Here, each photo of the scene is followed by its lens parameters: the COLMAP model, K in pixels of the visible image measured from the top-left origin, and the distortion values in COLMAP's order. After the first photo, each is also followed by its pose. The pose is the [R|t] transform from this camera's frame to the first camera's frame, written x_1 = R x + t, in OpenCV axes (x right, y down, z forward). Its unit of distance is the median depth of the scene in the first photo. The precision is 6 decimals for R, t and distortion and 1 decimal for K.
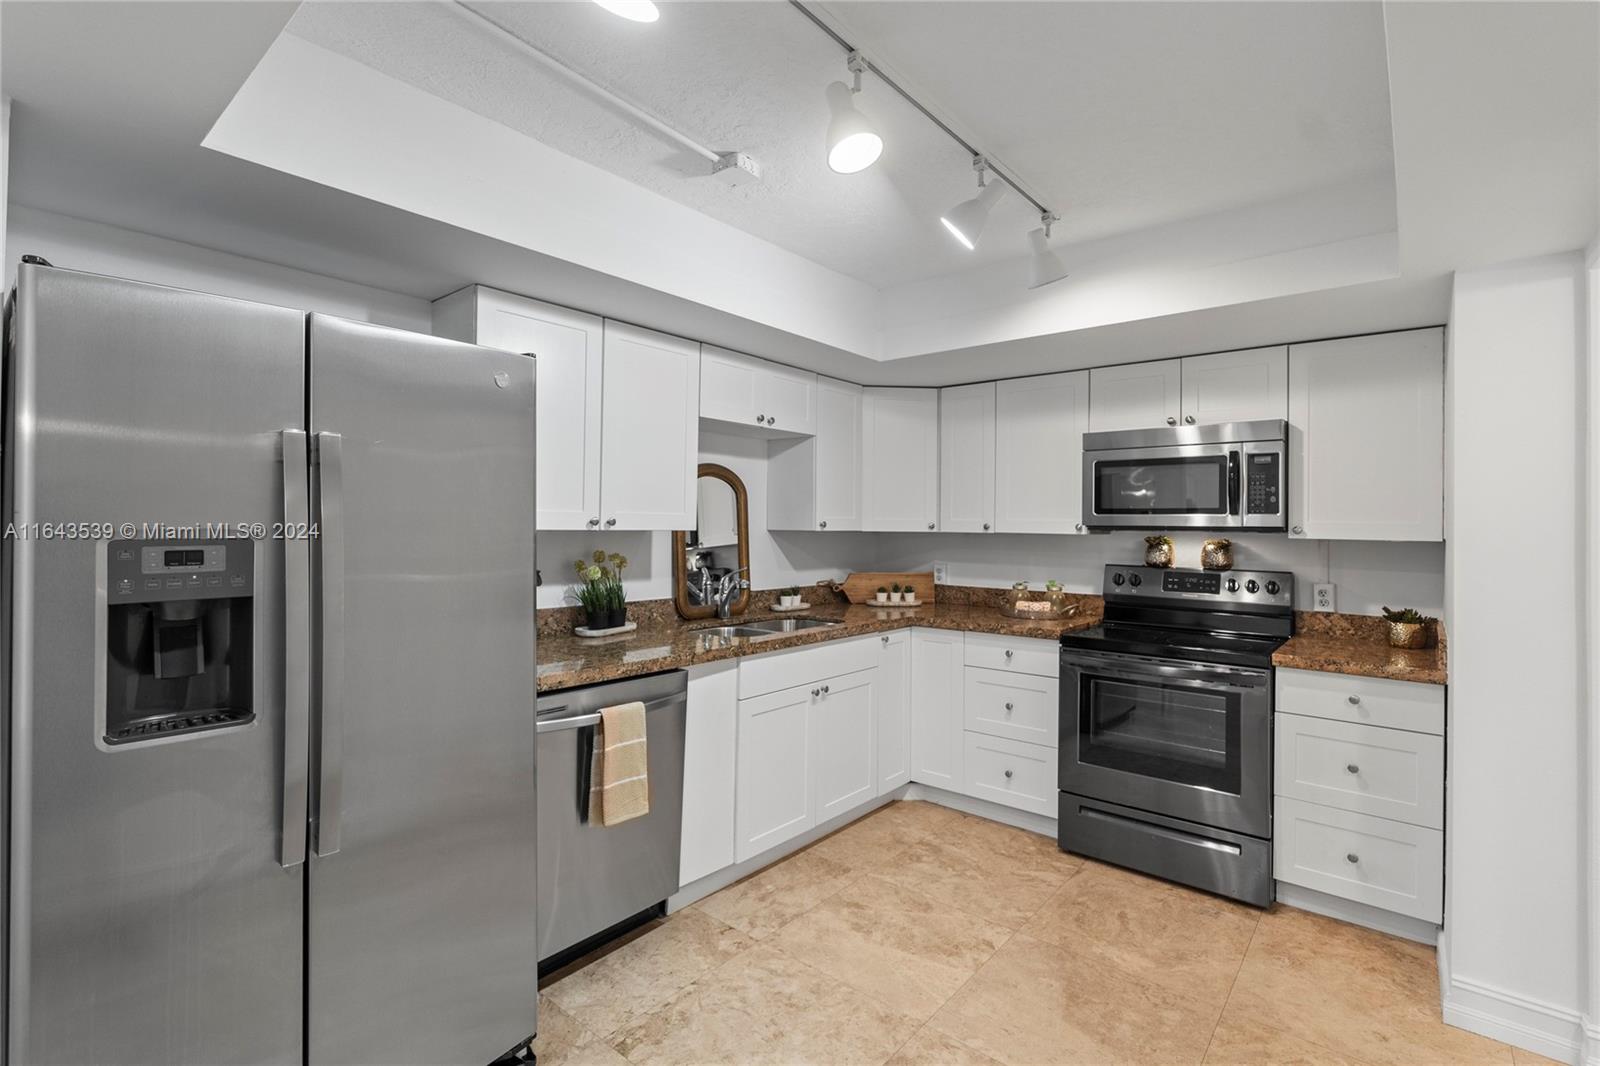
lens RADIAL K [[724.5, 0, 800.8], [0, 724.5, 522.3], [0, 0, 1]] dist [-0.006128, 0.000541]
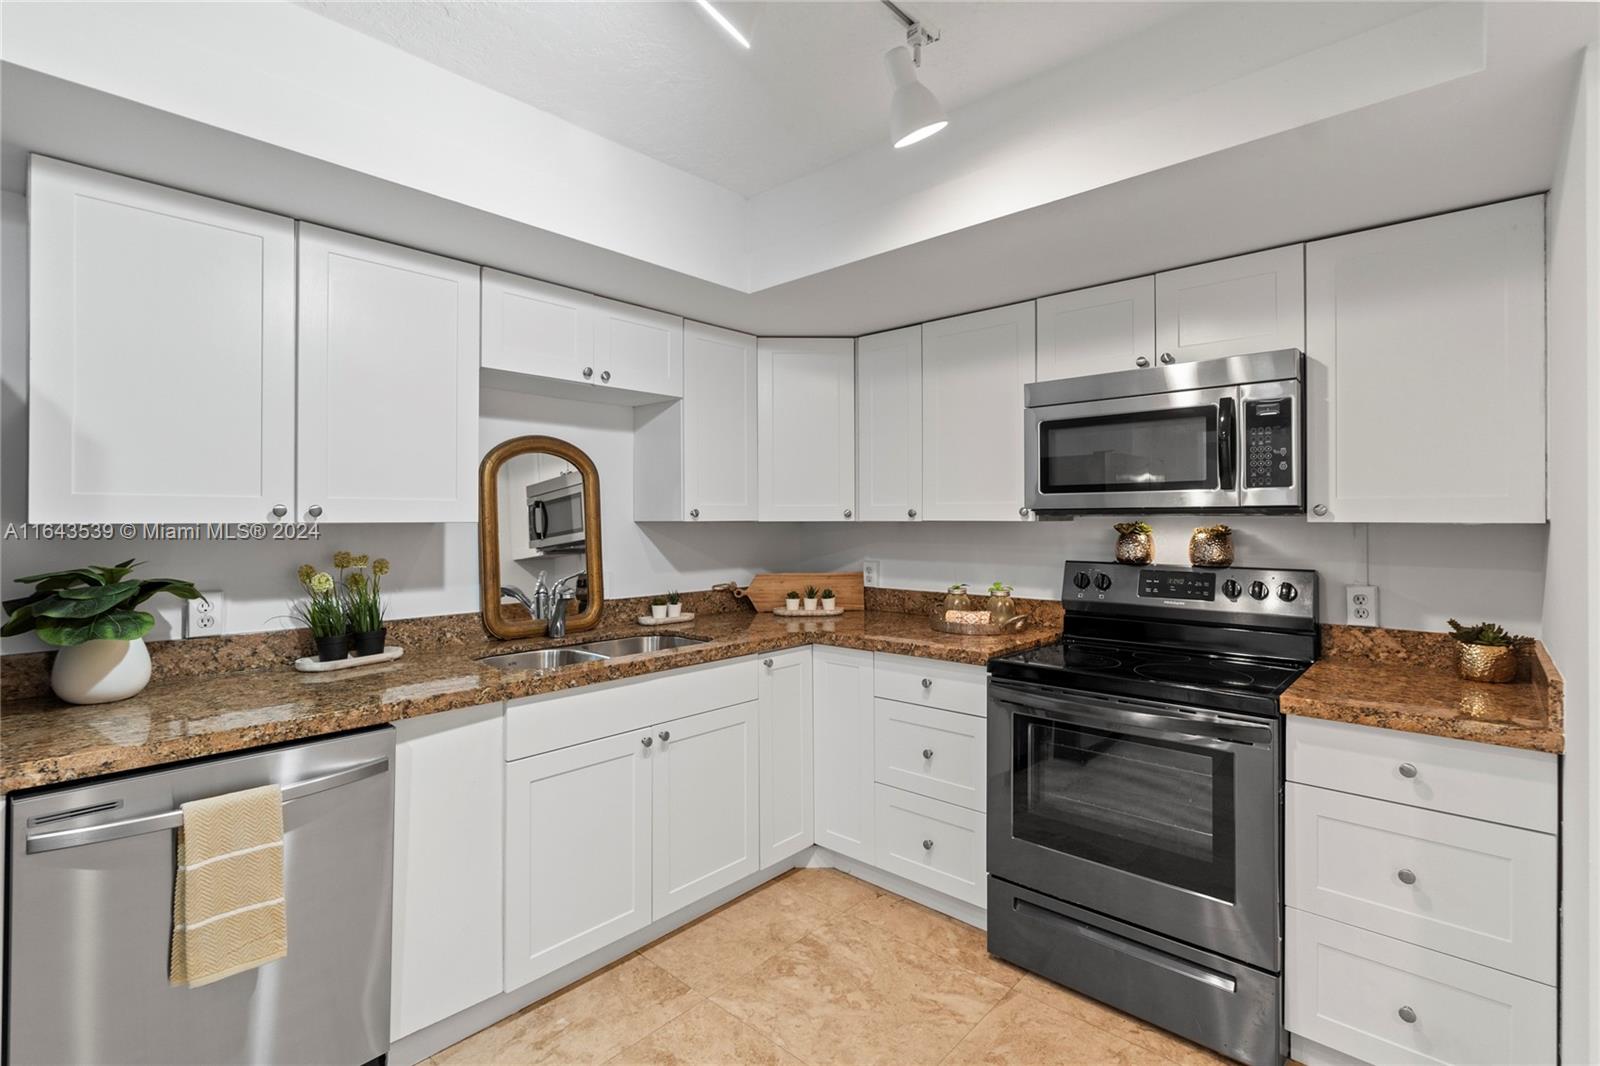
lens RADIAL K [[724.5, 0, 803.1], [0, 724.5, 521.0], [0, 0, 1]] dist [-0.006128, 0.000541]
pose [[0.999159, -0.013293, -0.038776, 0.211833], [0.013553, 0.999887, 0.006450, 0.009689], [0.038686, -0.006970, 0.999227, 0.280170]]
